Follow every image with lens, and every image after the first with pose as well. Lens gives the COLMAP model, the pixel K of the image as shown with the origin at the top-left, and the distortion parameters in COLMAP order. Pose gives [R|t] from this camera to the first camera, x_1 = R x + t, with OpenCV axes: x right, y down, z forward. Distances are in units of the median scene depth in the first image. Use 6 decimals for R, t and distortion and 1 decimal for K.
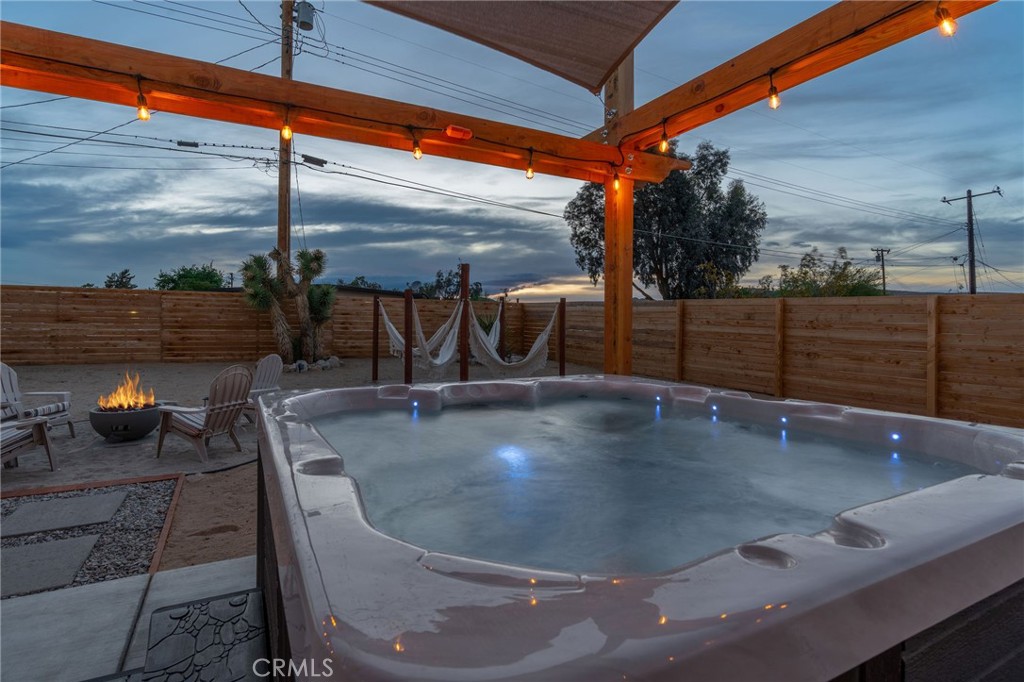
lens RADIAL K [[509.7, 0, 487.7], [0, 509.7, 309.7], [0, 0, 1]] dist [-0.011385, 0.003578]
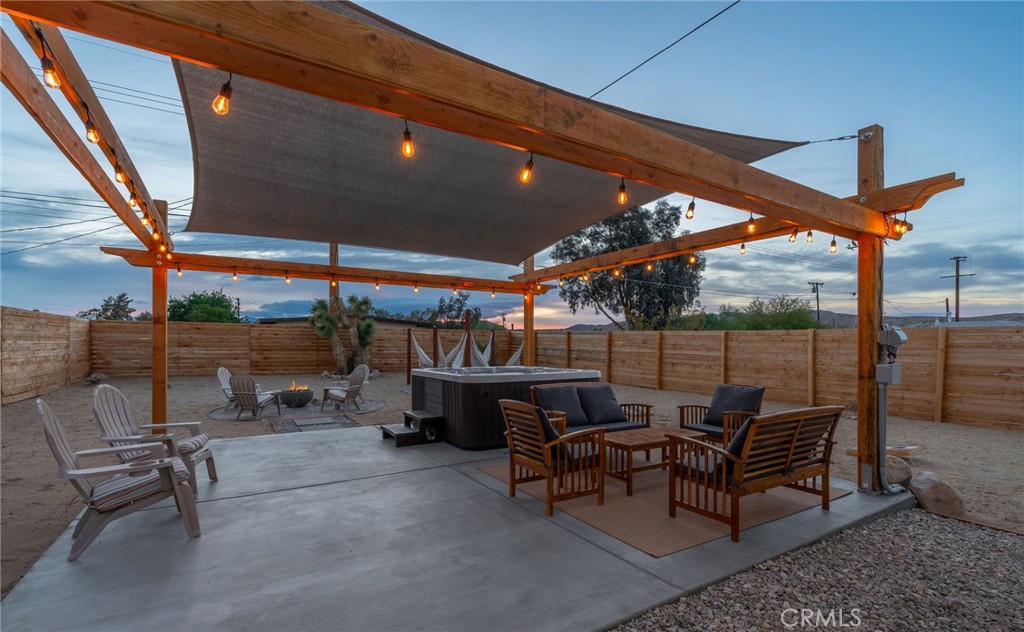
lens RADIAL K [[536.8, 0, 560.1], [0, 536.8, 341.8], [0, 0, 1]] dist [-0.011138, 0.002785]
pose [[0.991283, -0.002742, 0.131724, 0.015771], [0.000007, 0.999784, 0.020764, -0.019481], [-0.131753, -0.020582, 0.991069, -0.583571]]
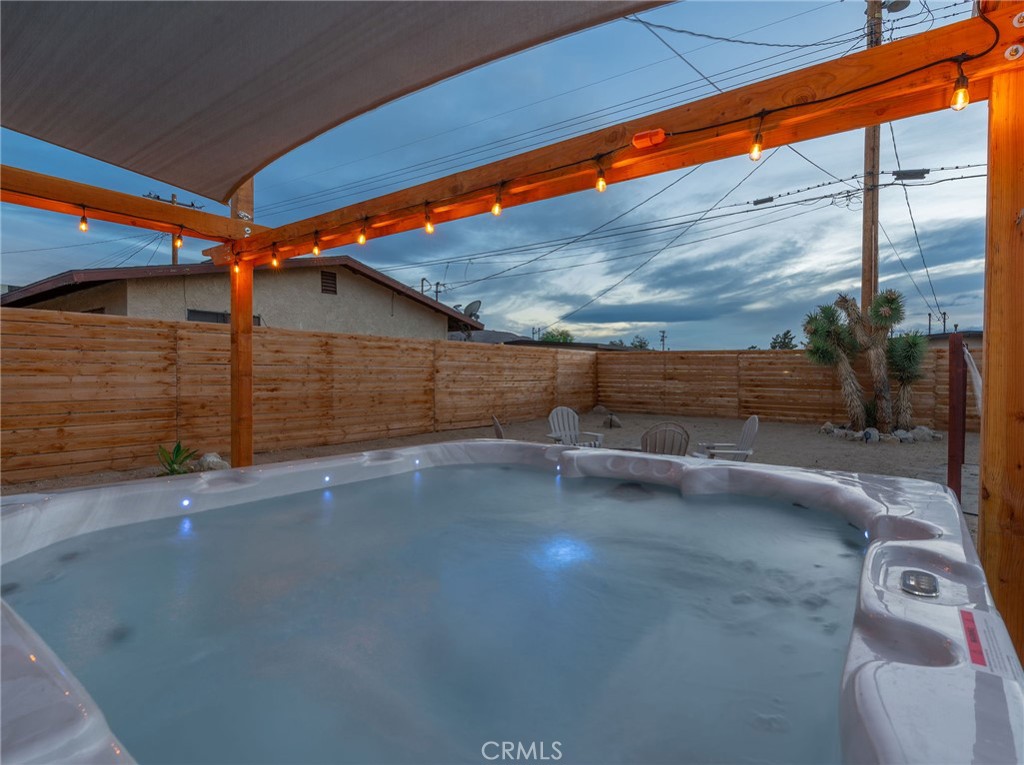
lens RADIAL K [[542.0, 0, 534.5], [0, 542.0, 386.3], [0, 0, 1]] dist [-0.006756, 0.001744]
pose [[0.450077, 0.014157, -0.892877, 0.163197], [0.015316, 0.999605, 0.023570, 0.003386], [0.892858, -0.024283, 0.449682, 0.120679]]
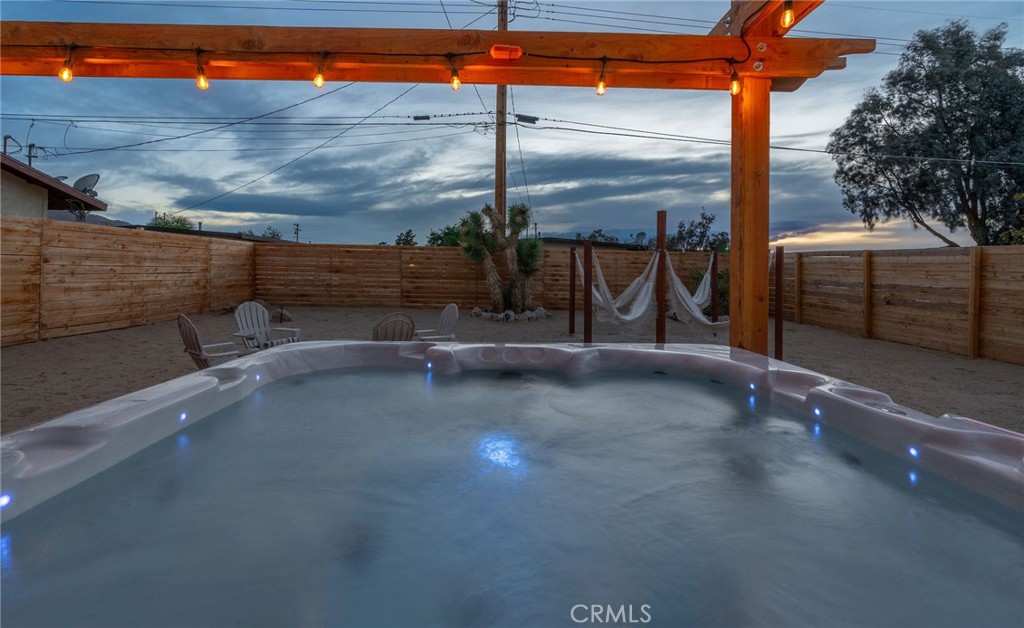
lens RADIAL K [[503.8, 0, 509.7], [0, 503.8, 265.5], [0, 0, 1]] dist [-0.012408, 0.004566]
pose [[0.901621, -0.000550, -0.432526, 0.082651], [0.003006, 0.999983, 0.004995, 0.001828], [0.432516, -0.005804, 0.901607, 0.062271]]
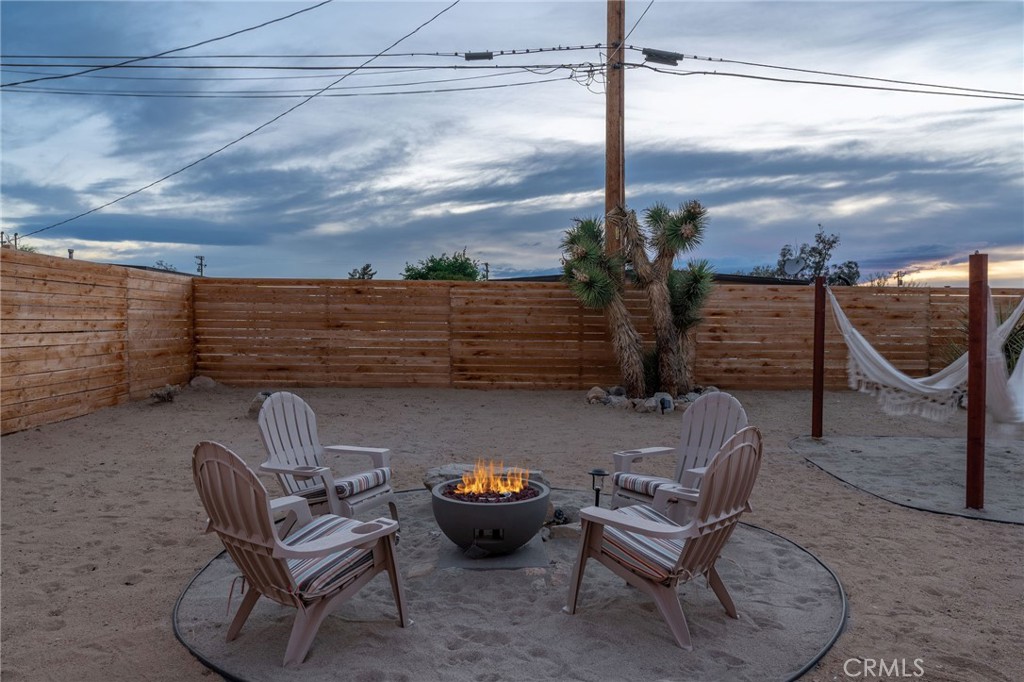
lens RADIAL K [[707.3, 0, 483.7], [0, 707.3, 345.9], [0, 0, 1]] dist [0.000764, -0.004597]
pose [[0.903346, 0.008700, -0.428824, -0.197155], [0.012305, 0.998857, 0.046185, 0.004720], [0.428736, -0.046998, 0.902207, 0.167944]]
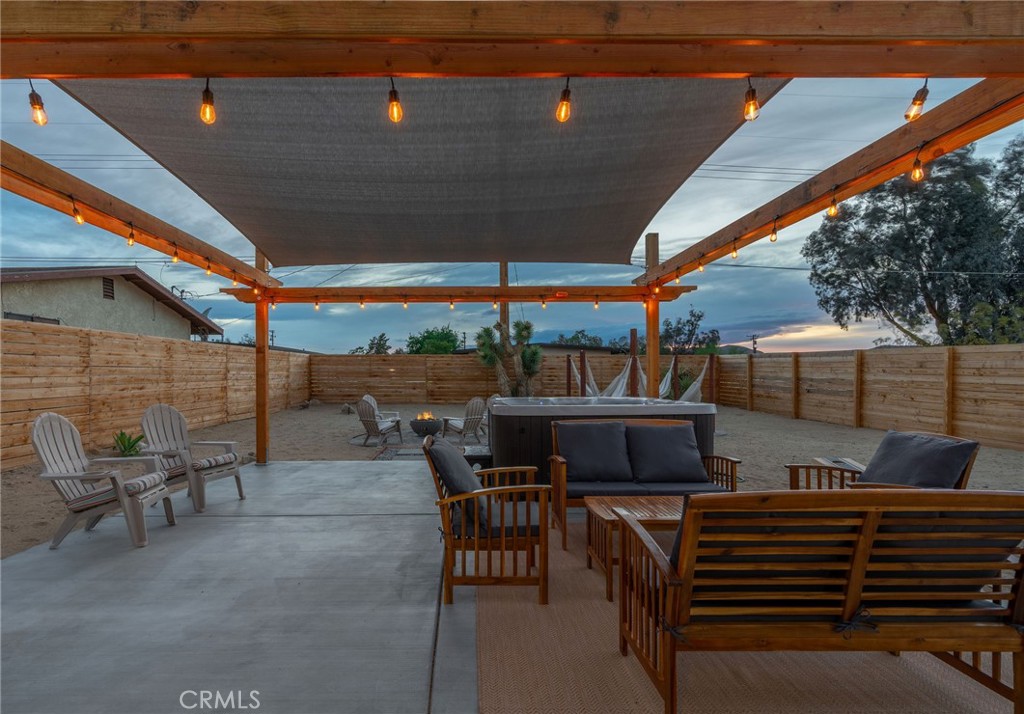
lens RADIAL K [[587.7, 0, 432.2], [0, 587.7, 375.1], [0, 0, 1]] dist [-0.013604, 0.007201]
pose [[0.868947, -0.011555, -0.494770, 0.206037], [0.022127, 0.999635, 0.015516, -0.005317], [0.494410, -0.024430, 0.868886, -0.456356]]
